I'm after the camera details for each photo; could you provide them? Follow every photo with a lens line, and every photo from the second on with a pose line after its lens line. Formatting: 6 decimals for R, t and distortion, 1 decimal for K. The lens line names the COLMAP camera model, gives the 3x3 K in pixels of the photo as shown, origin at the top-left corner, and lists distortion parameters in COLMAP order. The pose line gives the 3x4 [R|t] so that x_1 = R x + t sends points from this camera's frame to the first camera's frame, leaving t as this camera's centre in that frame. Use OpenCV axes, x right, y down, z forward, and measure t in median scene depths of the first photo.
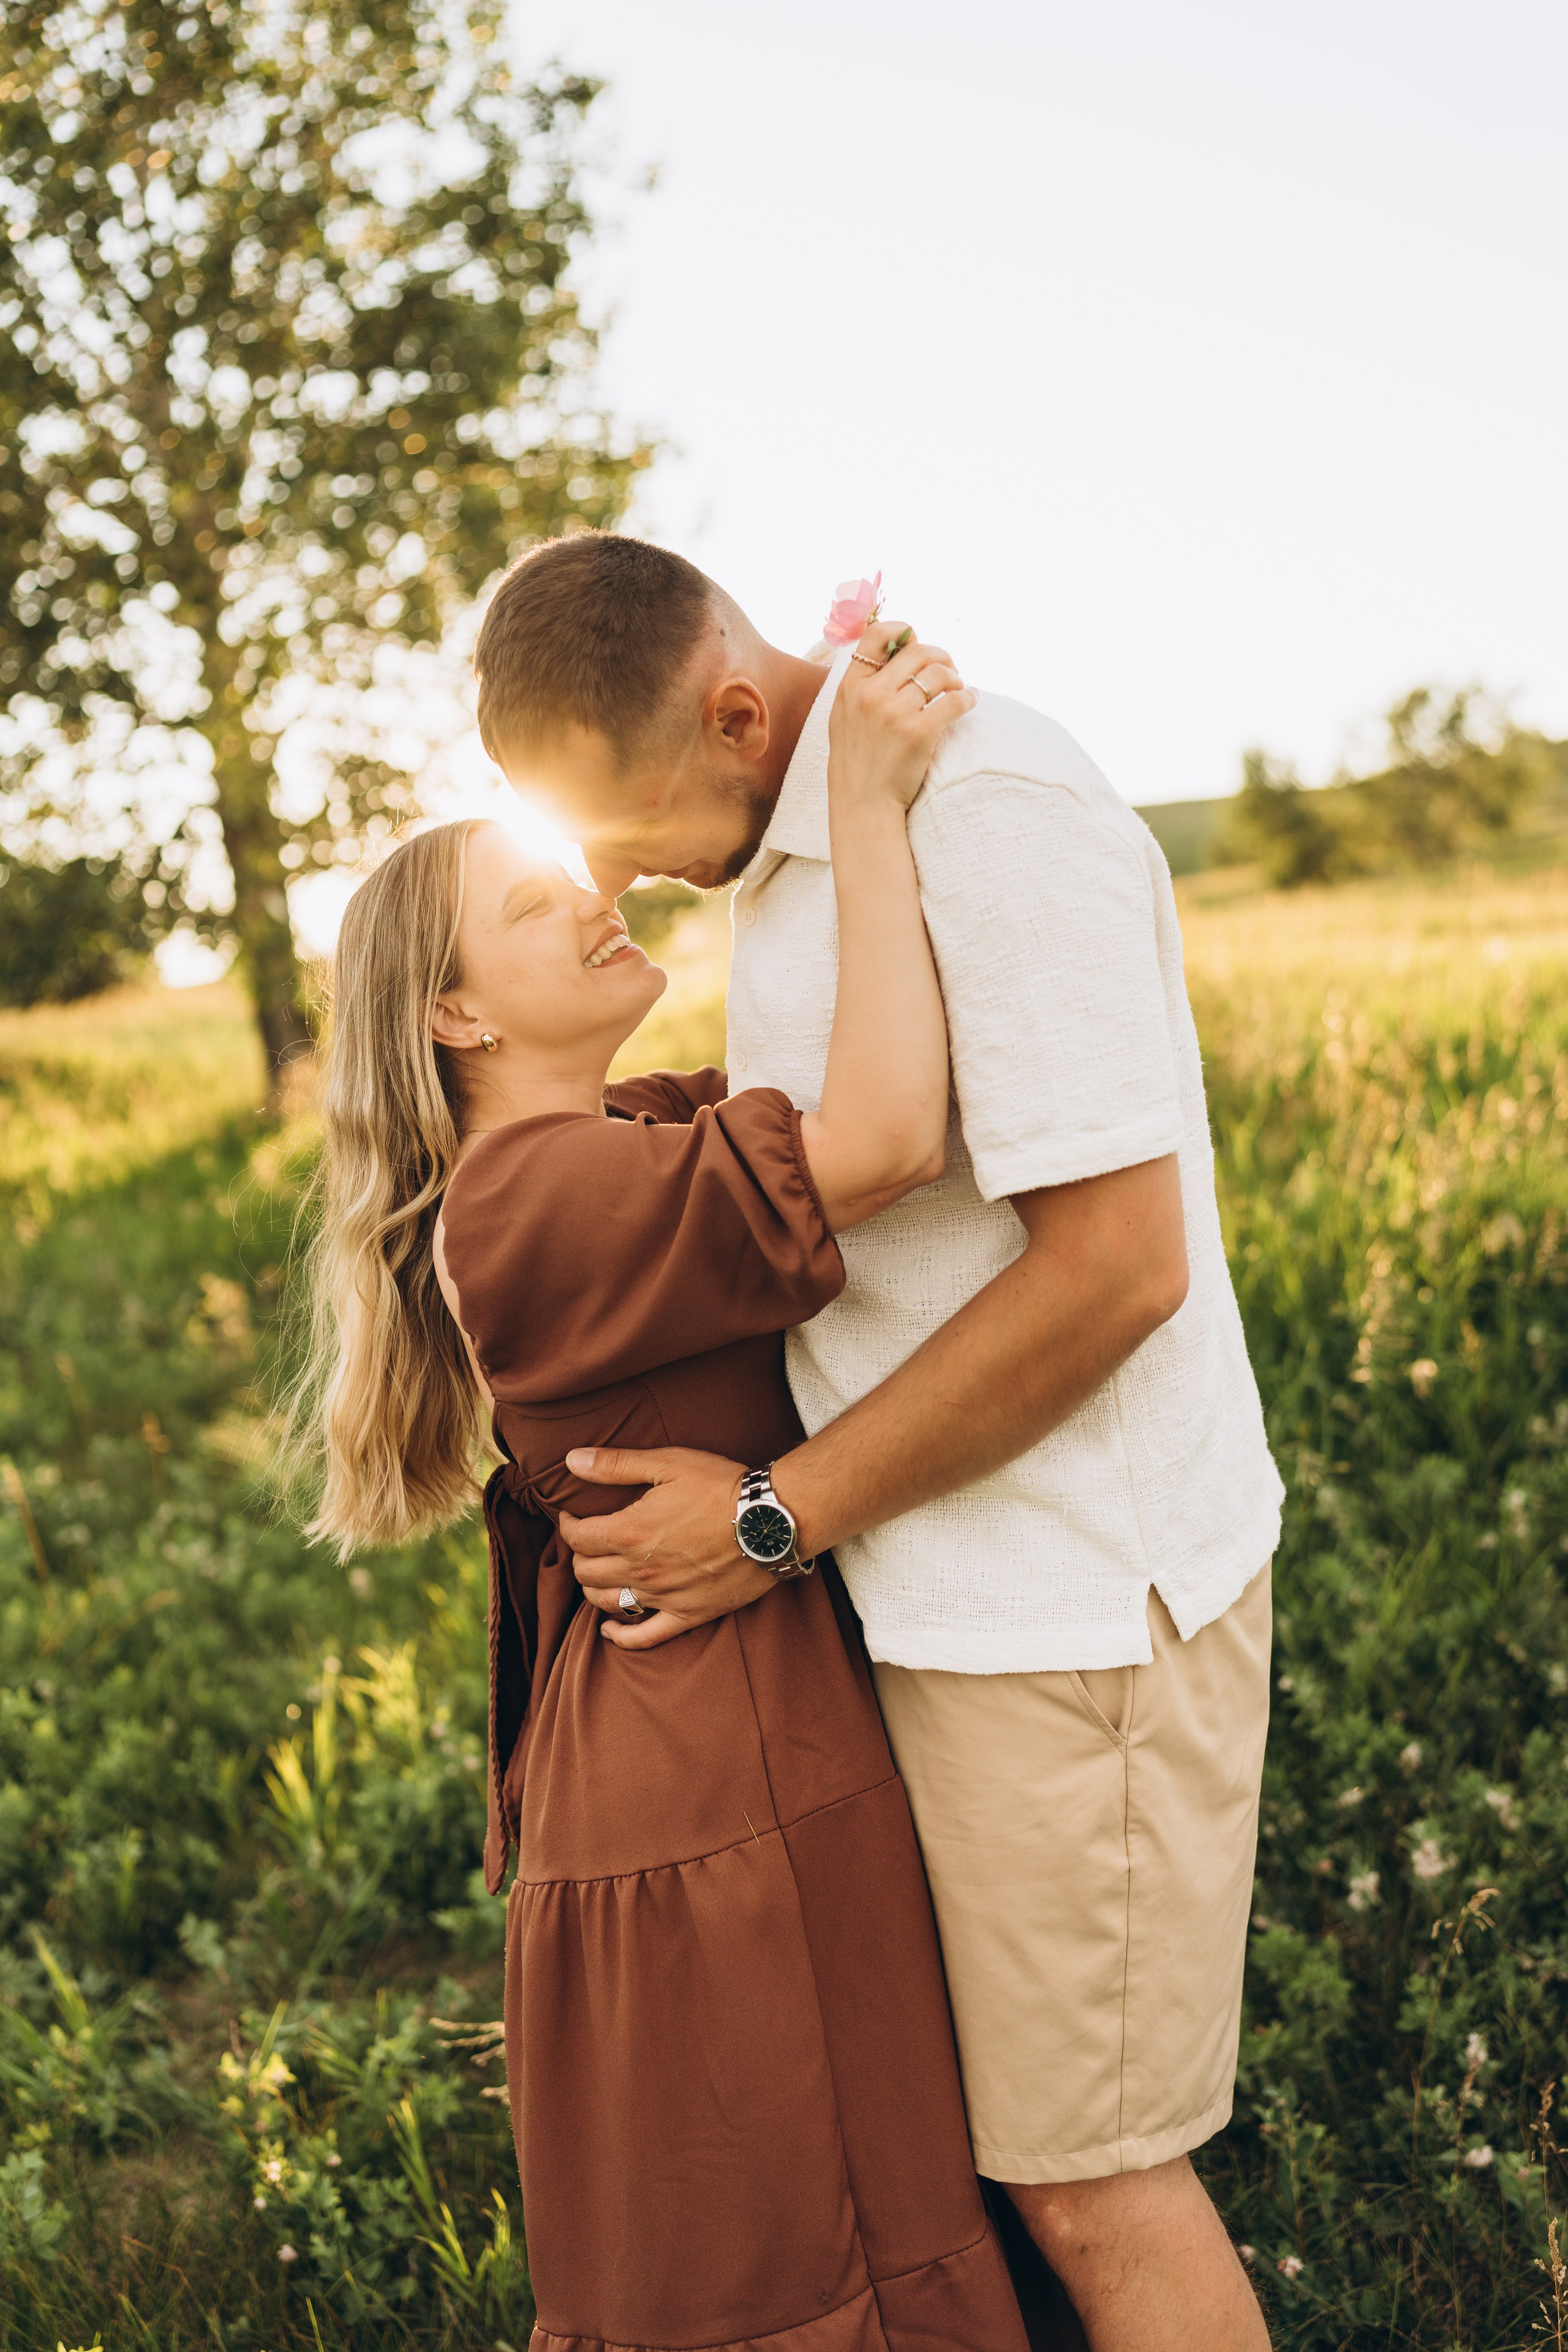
lens RADIAL K [[2194.3, 0, 785.7], [0, 2194.3, 1184.9], [0, 0, 1]] dist [0.003118, -0.013106]
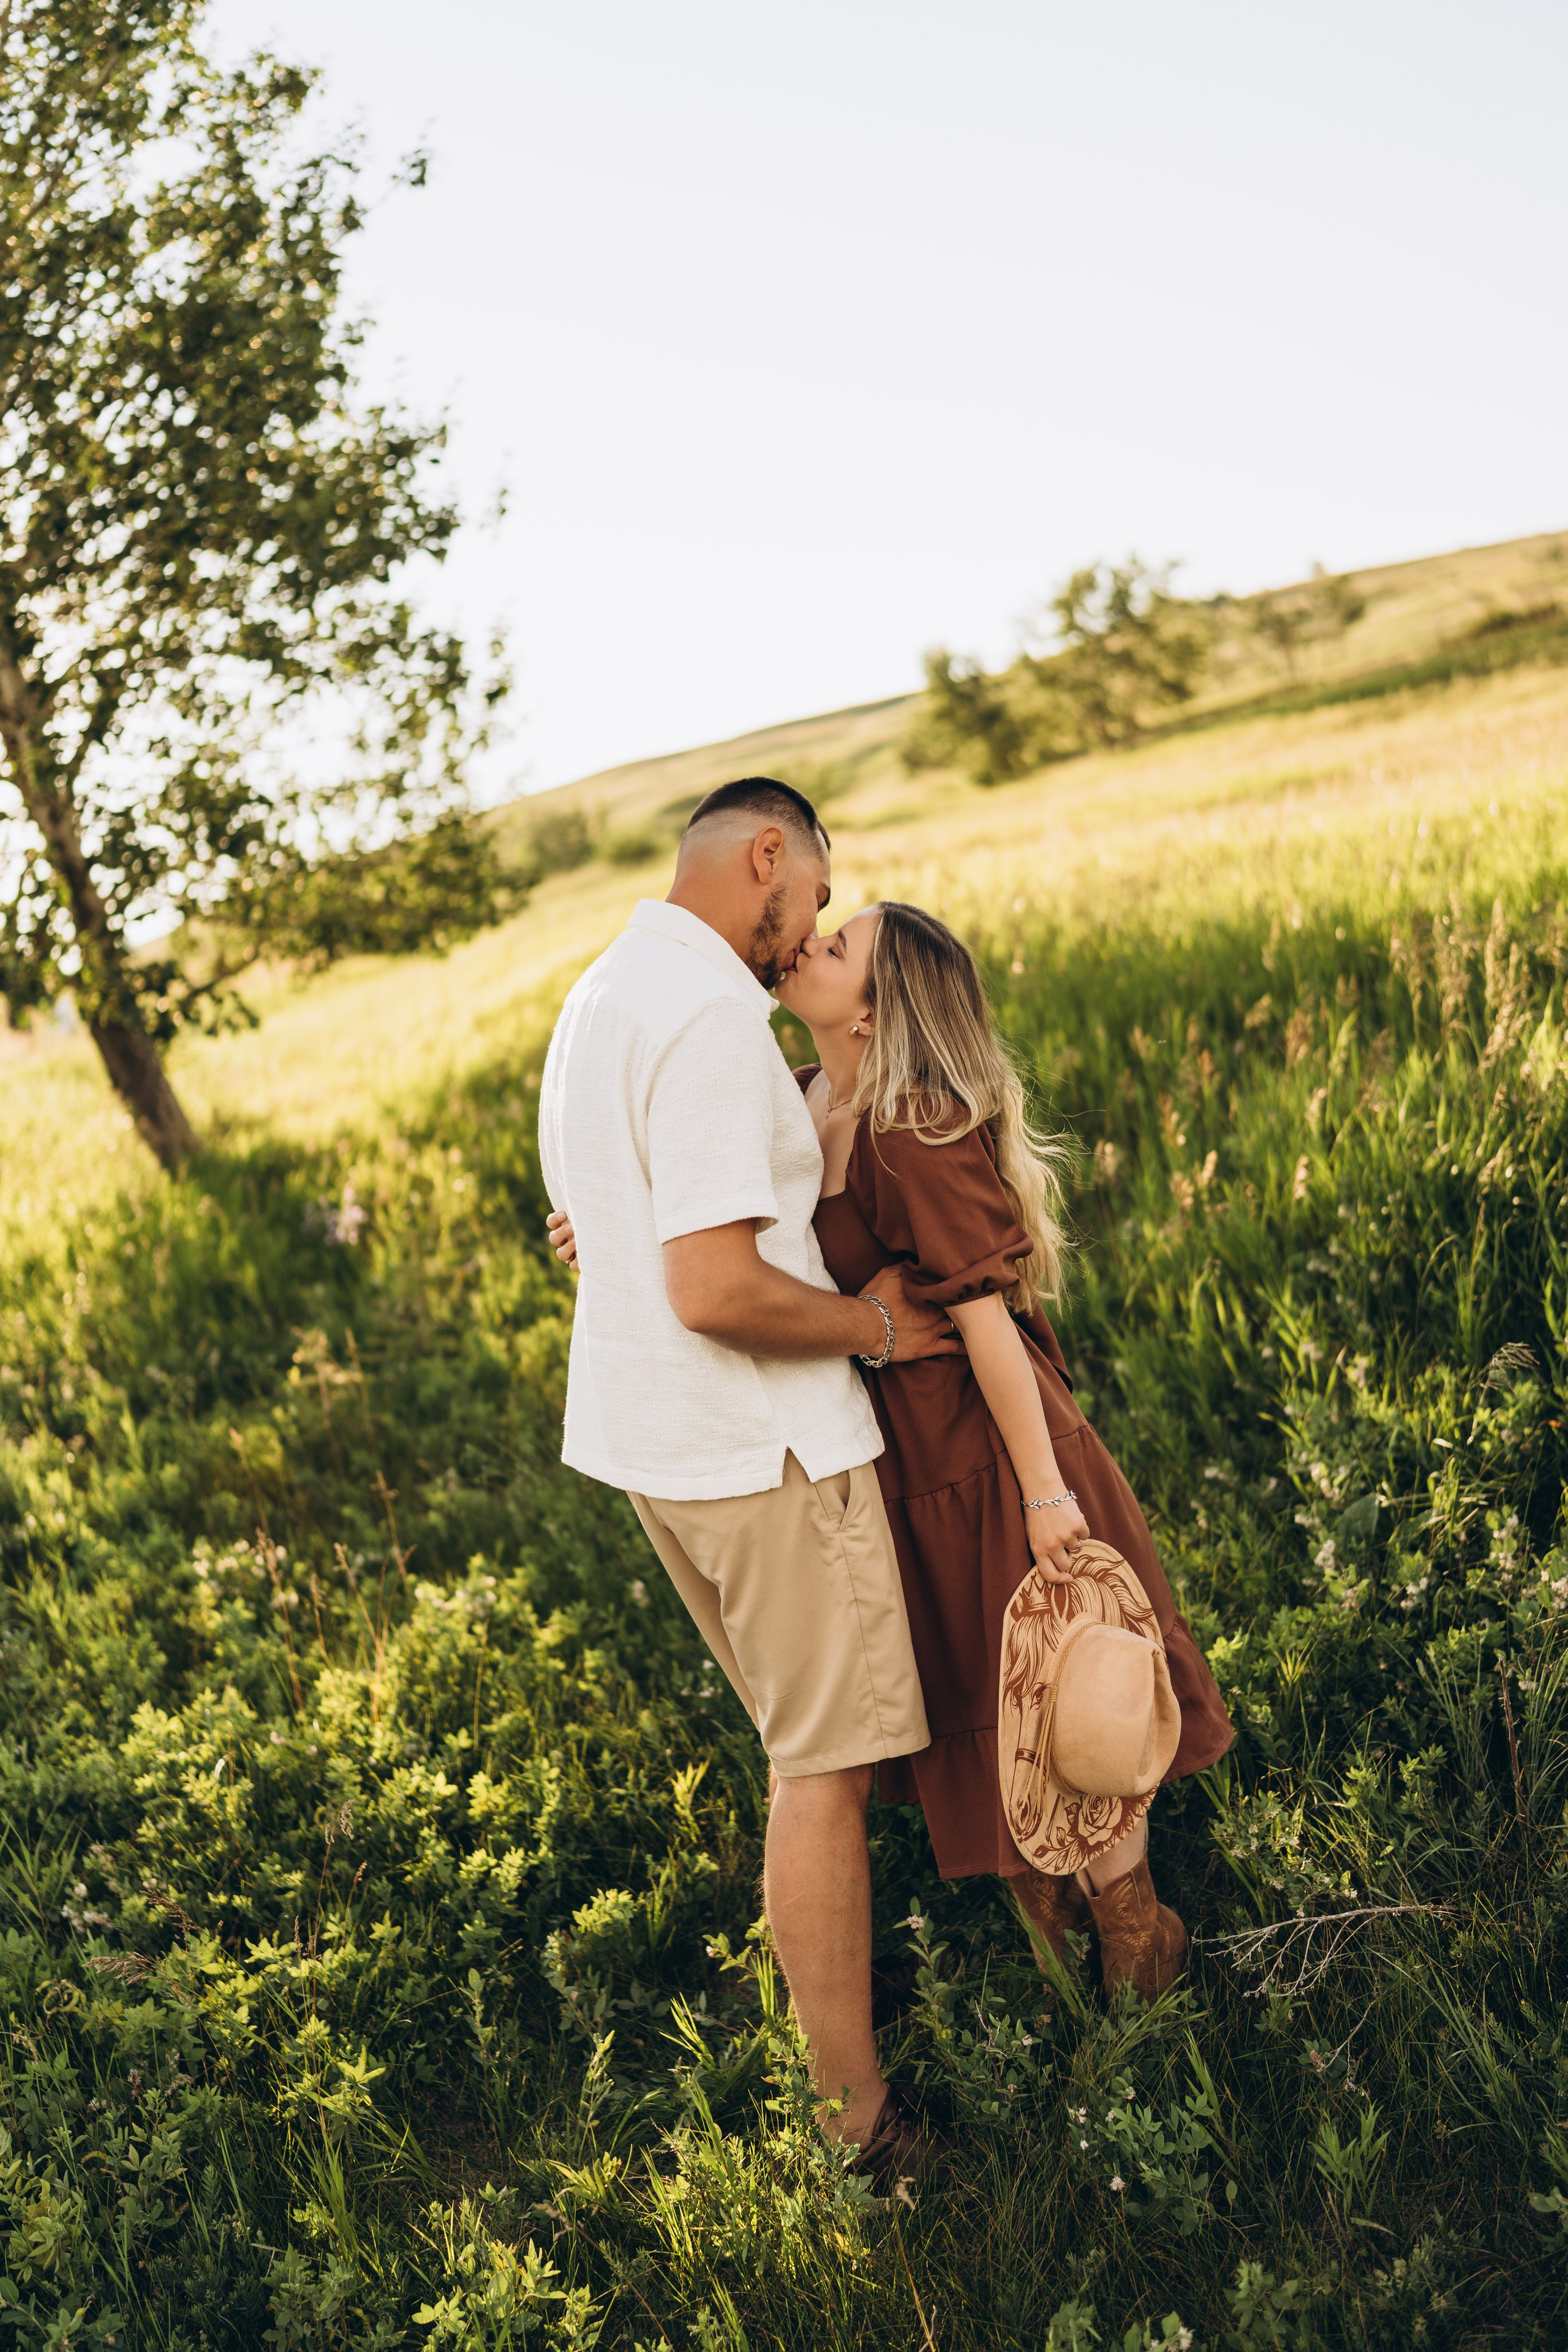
lens RADIAL K [[2189.8, 0, 803.4], [0, 2189.8, 1168.9], [0, 0, 1]] dist [-0.002789, 0.007517]
pose [[0.980083, -0.152973, 0.126632, -0.079036], [0.150378, 0.988178, 0.029857, -0.012268], [-0.129702, -0.010219, 0.991500, -0.009900]]
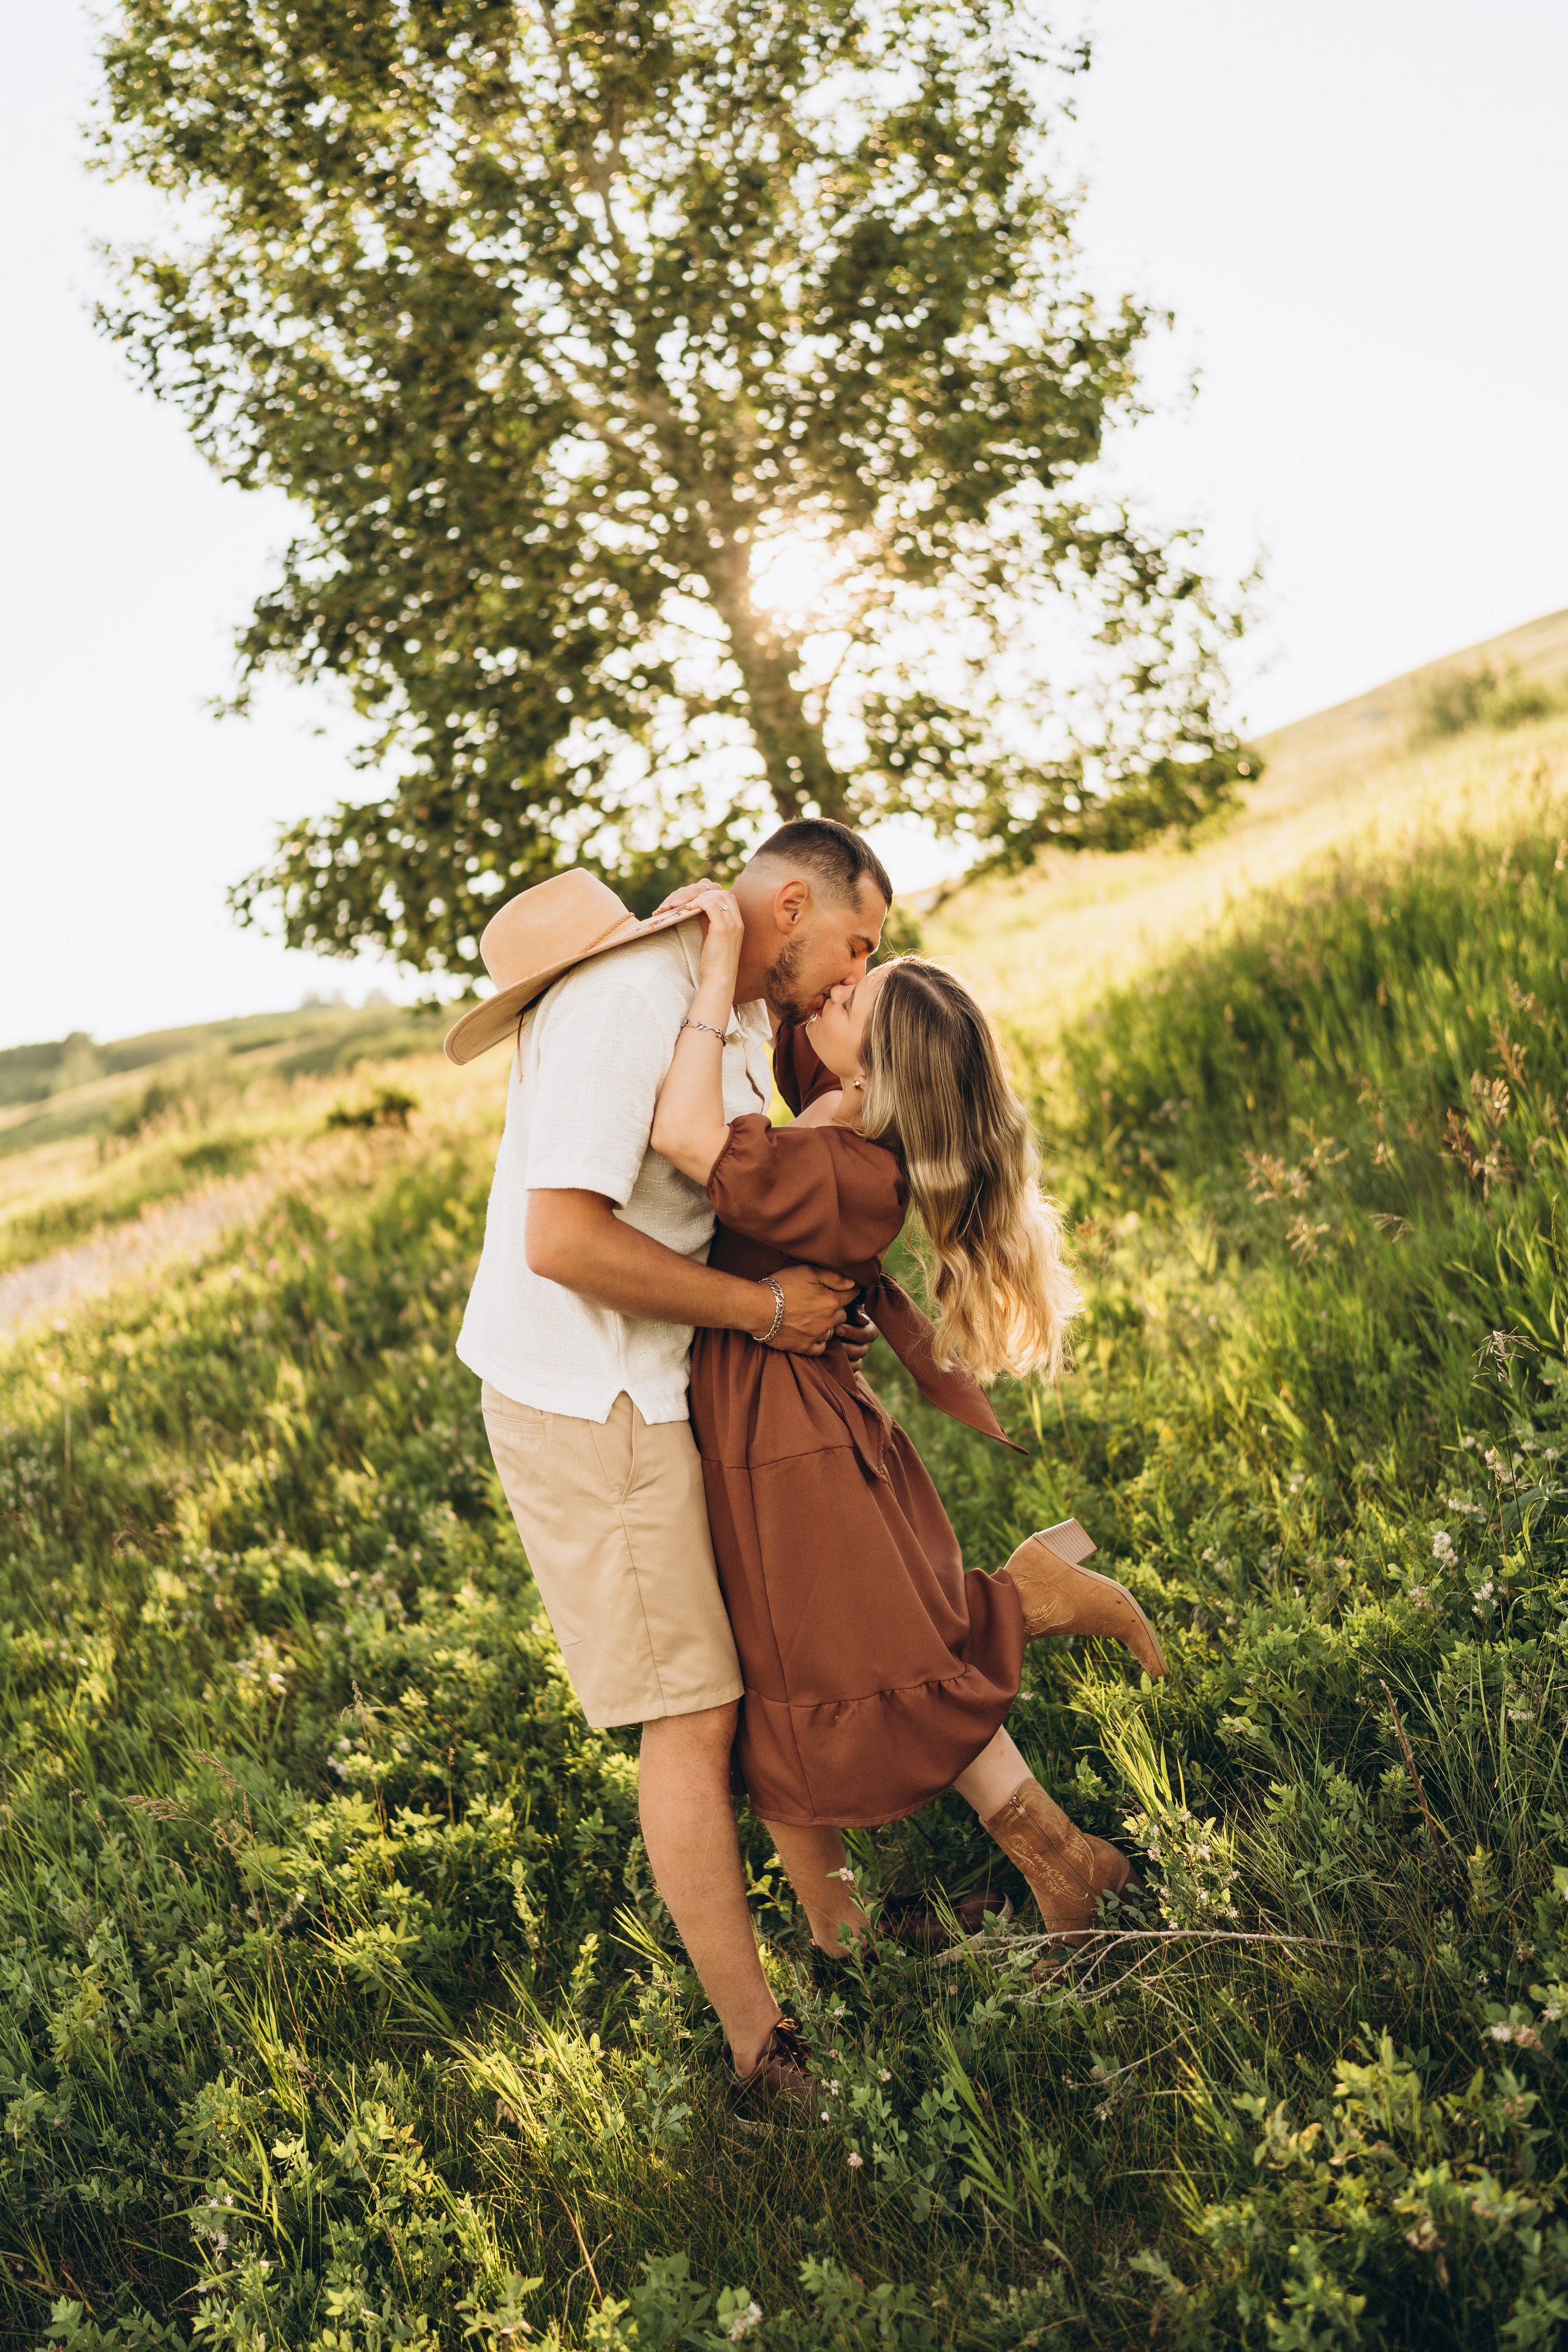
lens RADIAL K [[2194.8, 0, 784.0], [0, 2194.8, 1176.0], [0, 0, 1]] dist [-0.000256, -0.017905]
pose [[0.944748, -0.146728, -0.293123, 0.024065], [0.159510, 0.986993, 0.020049, -0.005174], [0.286369, -0.065698, 0.955864, -0.005727]]
